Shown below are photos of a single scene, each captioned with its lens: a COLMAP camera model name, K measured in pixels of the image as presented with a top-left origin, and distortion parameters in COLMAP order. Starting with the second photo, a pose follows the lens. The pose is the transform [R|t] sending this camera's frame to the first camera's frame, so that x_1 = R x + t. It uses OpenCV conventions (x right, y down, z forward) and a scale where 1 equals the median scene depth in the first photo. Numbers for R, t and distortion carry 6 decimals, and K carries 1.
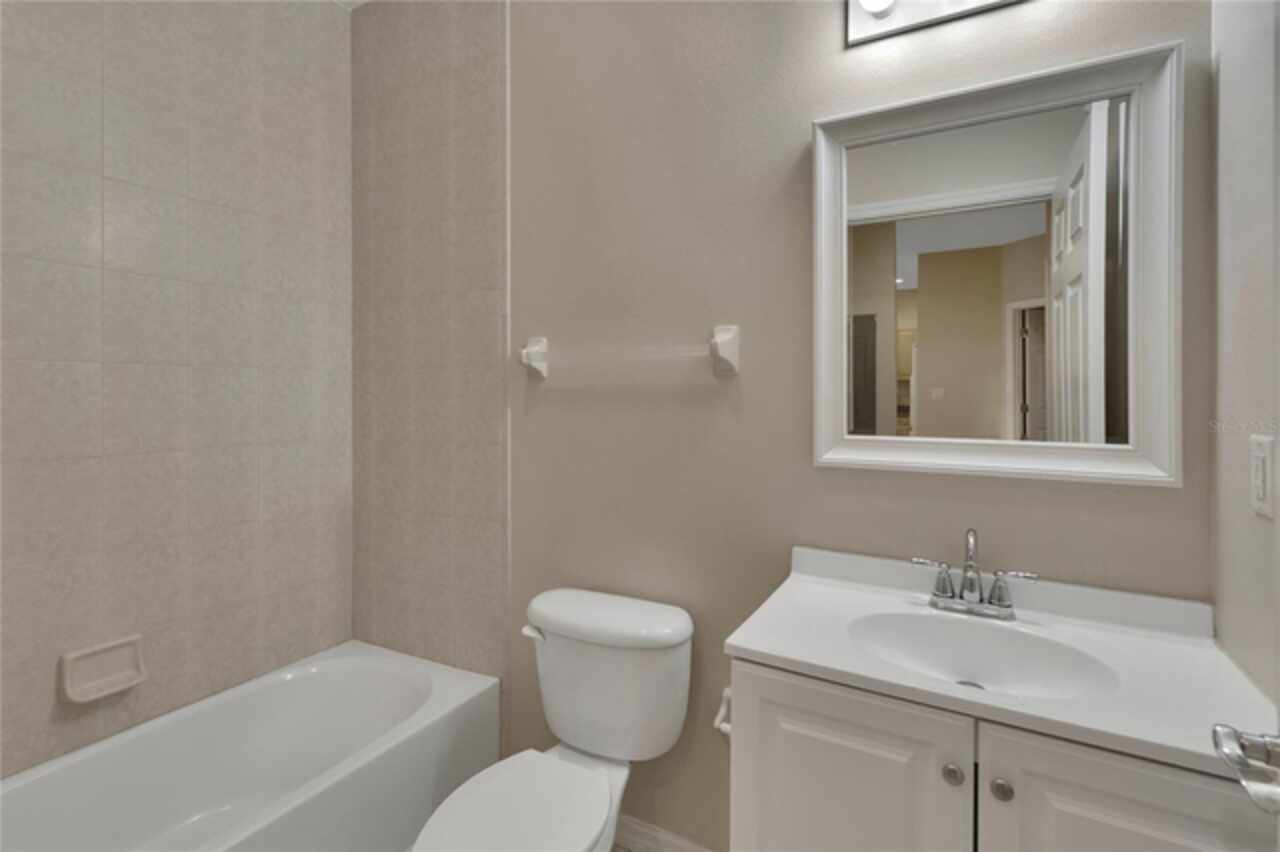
lens RADIAL K [[585.0, 0, 633.9], [0, 585.0, 423.2], [0, 0, 1]] dist [0.002194, -0.000087]
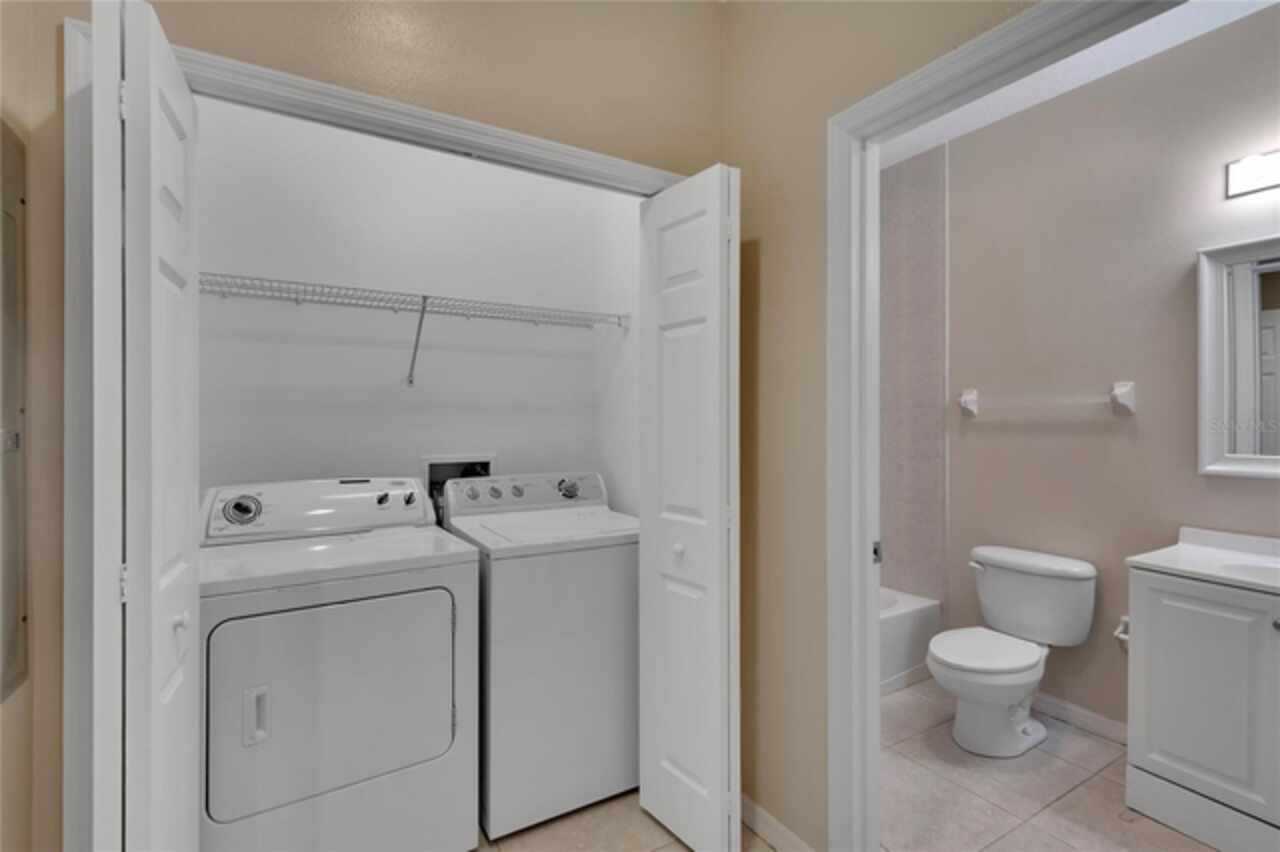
lens RADIAL K [[577.2, 0, 622.3], [0, 577.2, 425.2], [0, 0, 1]] dist [-0.000996, -0.000605]
pose [[0.852099, 0.007382, -0.523329, -0.182291], [-0.031563, 0.998805, -0.037304, 0.047974], [0.522428, 0.048304, 0.851314, -1.036883]]
